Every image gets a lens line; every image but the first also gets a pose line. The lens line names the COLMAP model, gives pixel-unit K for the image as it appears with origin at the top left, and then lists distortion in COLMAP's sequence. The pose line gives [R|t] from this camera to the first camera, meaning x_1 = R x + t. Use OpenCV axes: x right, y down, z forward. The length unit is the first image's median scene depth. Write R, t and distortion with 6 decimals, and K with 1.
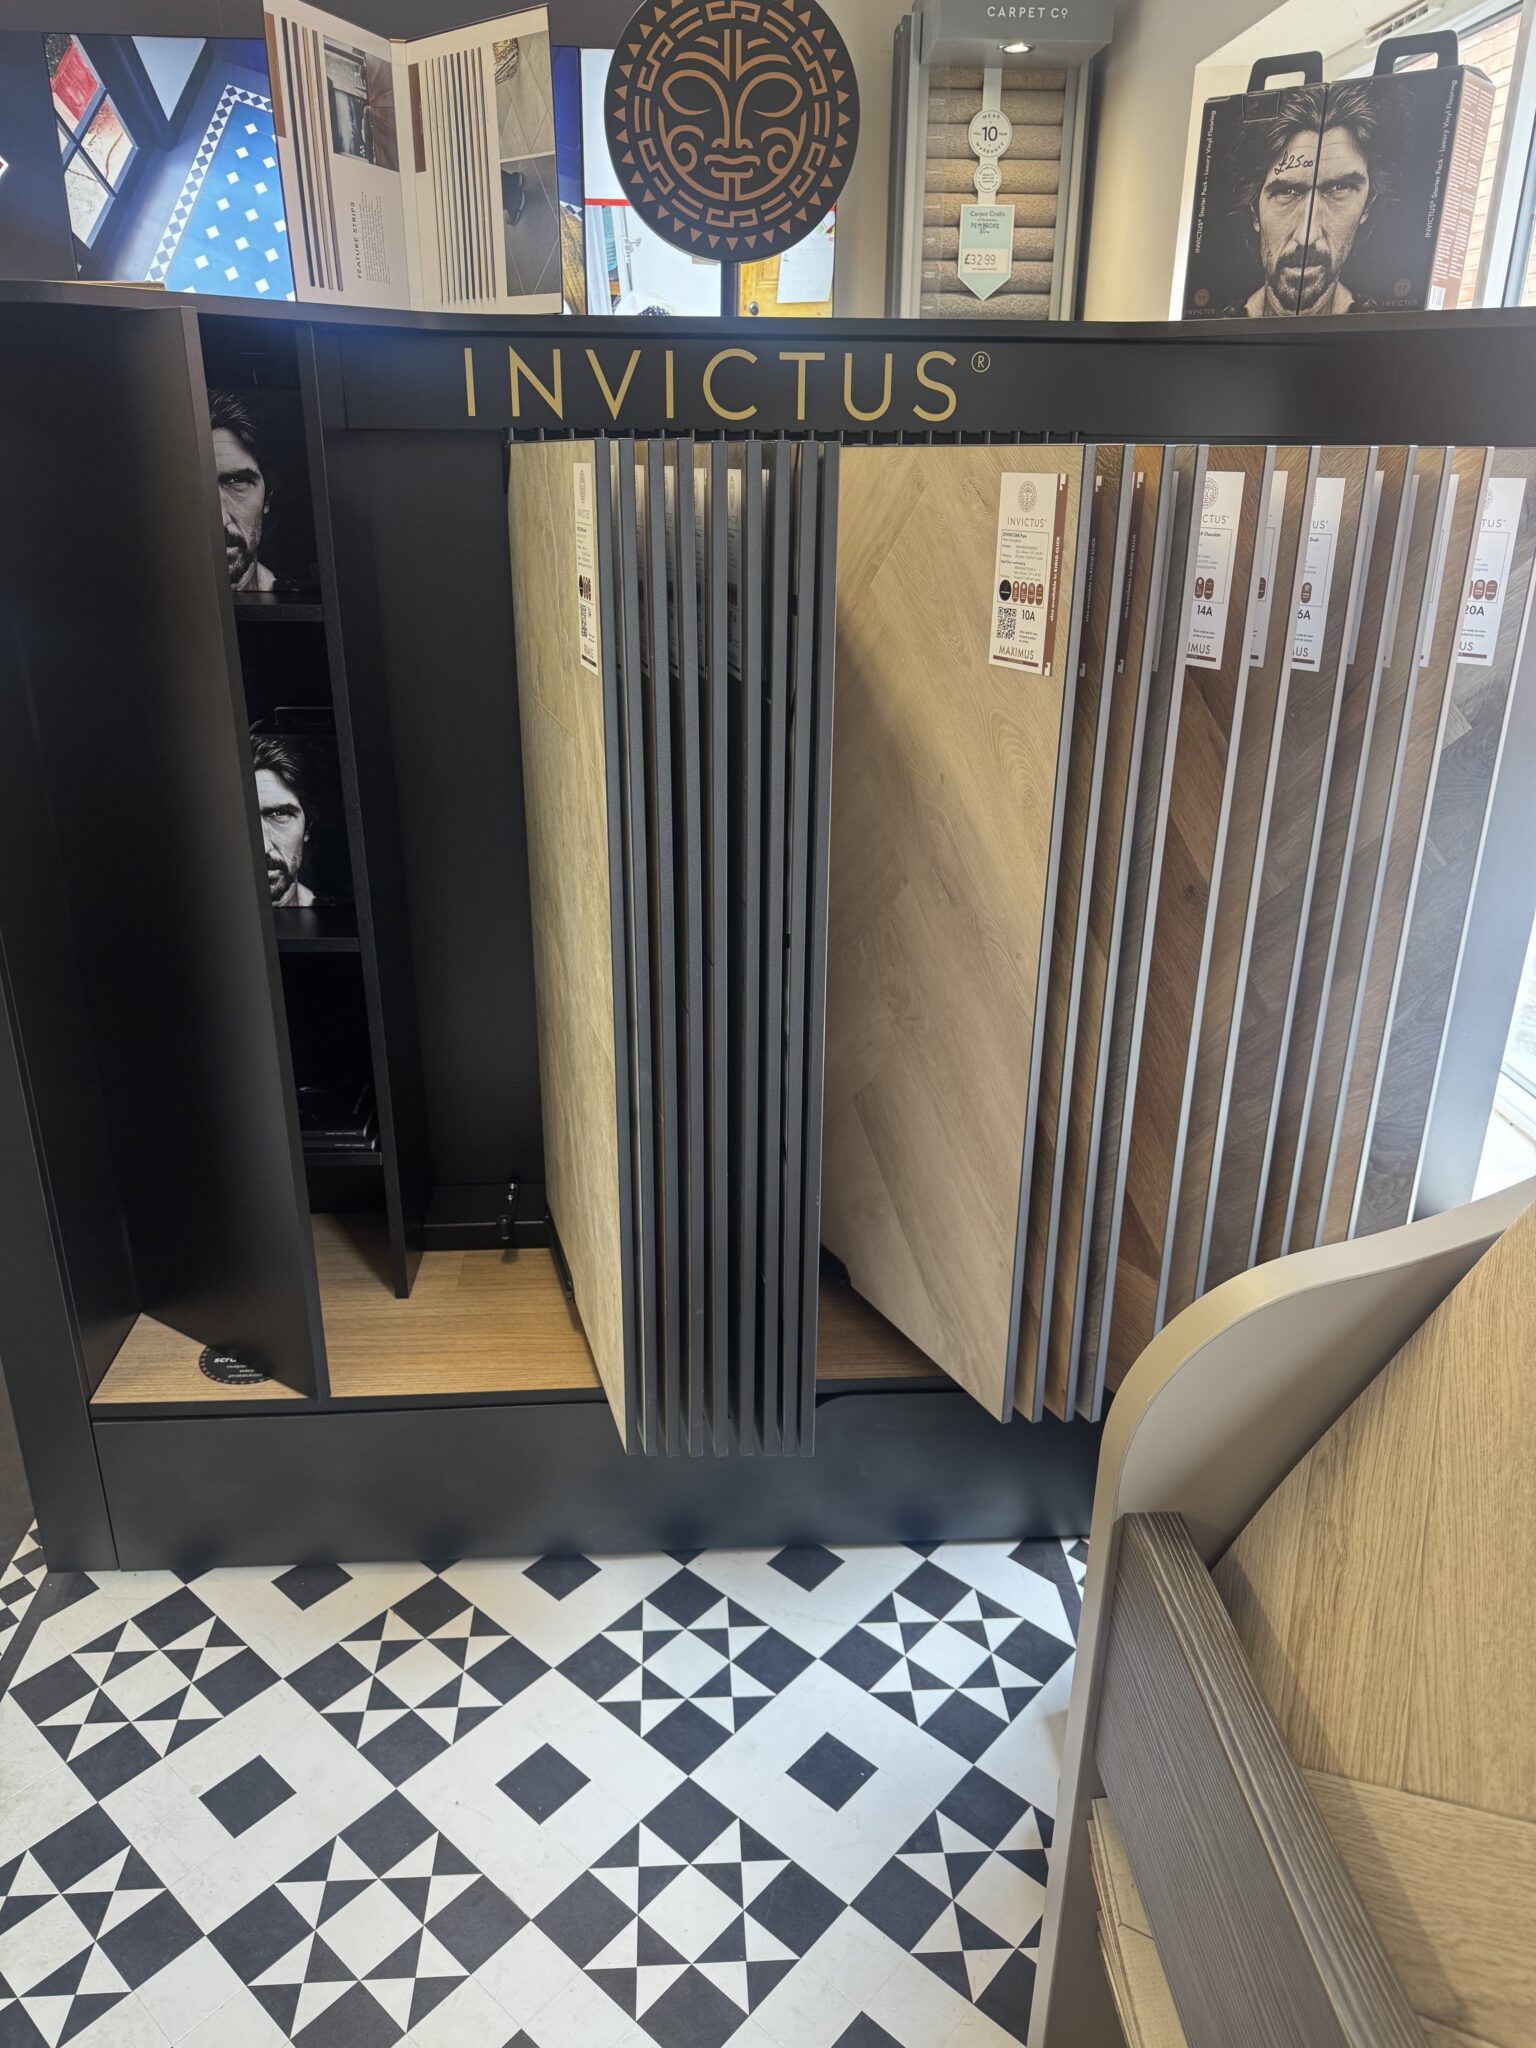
lens RADIAL K [[1442.7, 0, 755.4], [0, 1442.7, 1016.8], [0, 0, 1]] dist [0.040616, -0.048501]
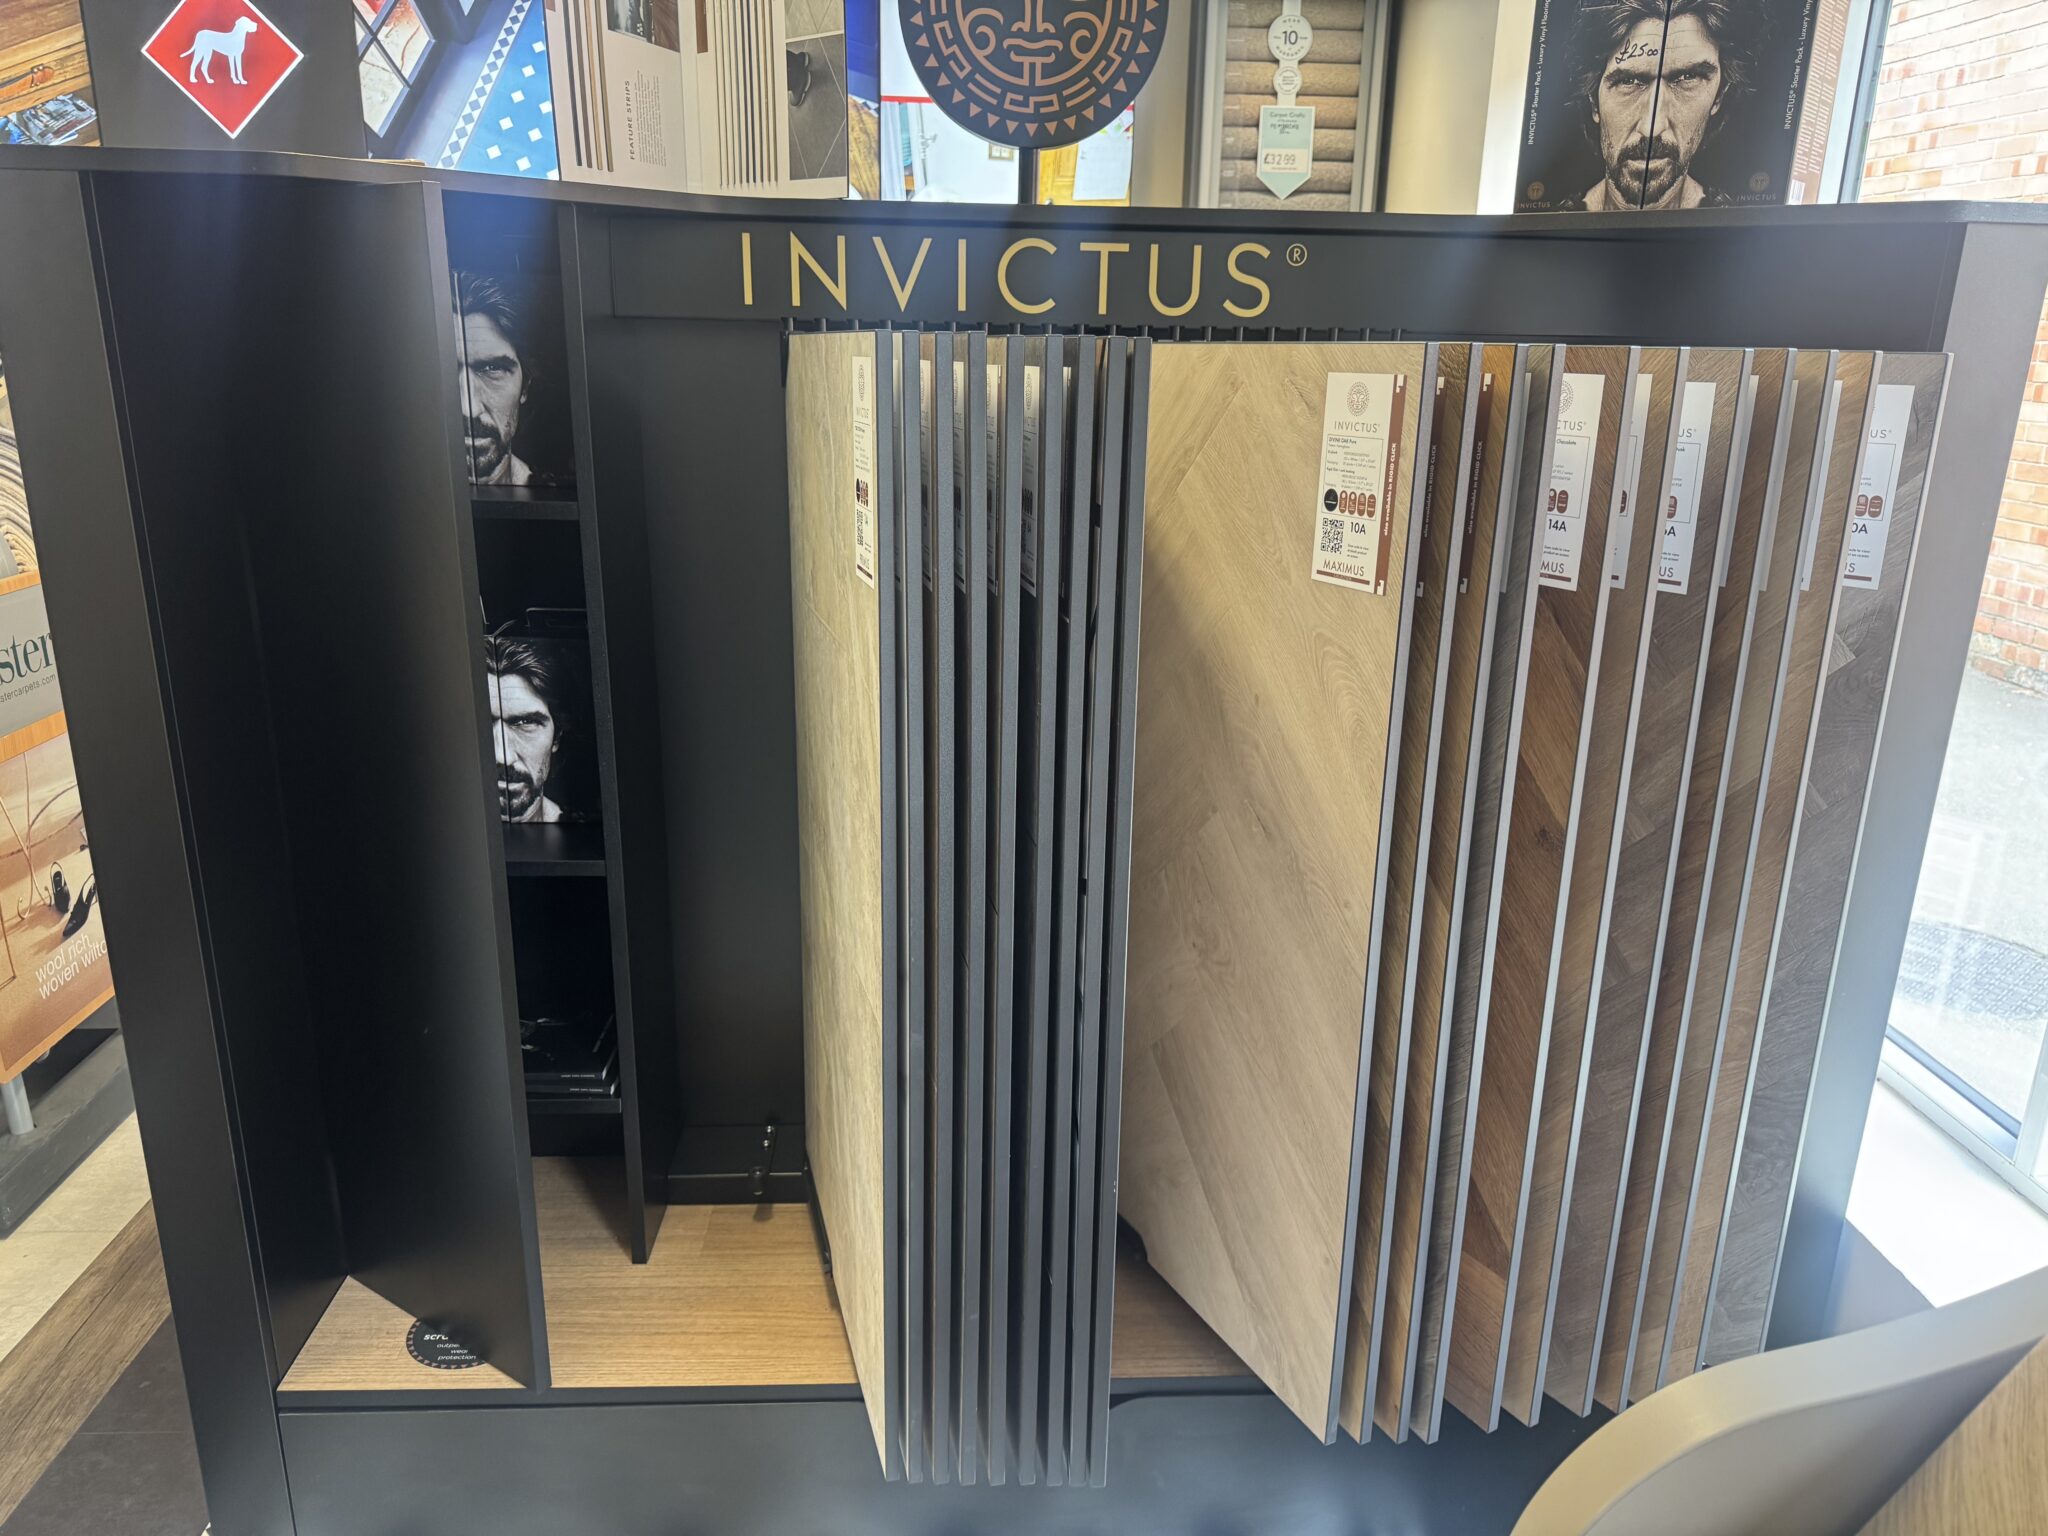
lens RADIAL K [[1442.7, 0, 1032.6], [0, 1442.7, 763.8], [0, 0, 1]] dist [0.040616, -0.048501]
pose [[0.999883, 0.014589, -0.004508, -0.005077], [-0.014934, 0.995878, -0.089465, -0.041729], [0.003184, 0.089522, 0.995980, 0.105700]]
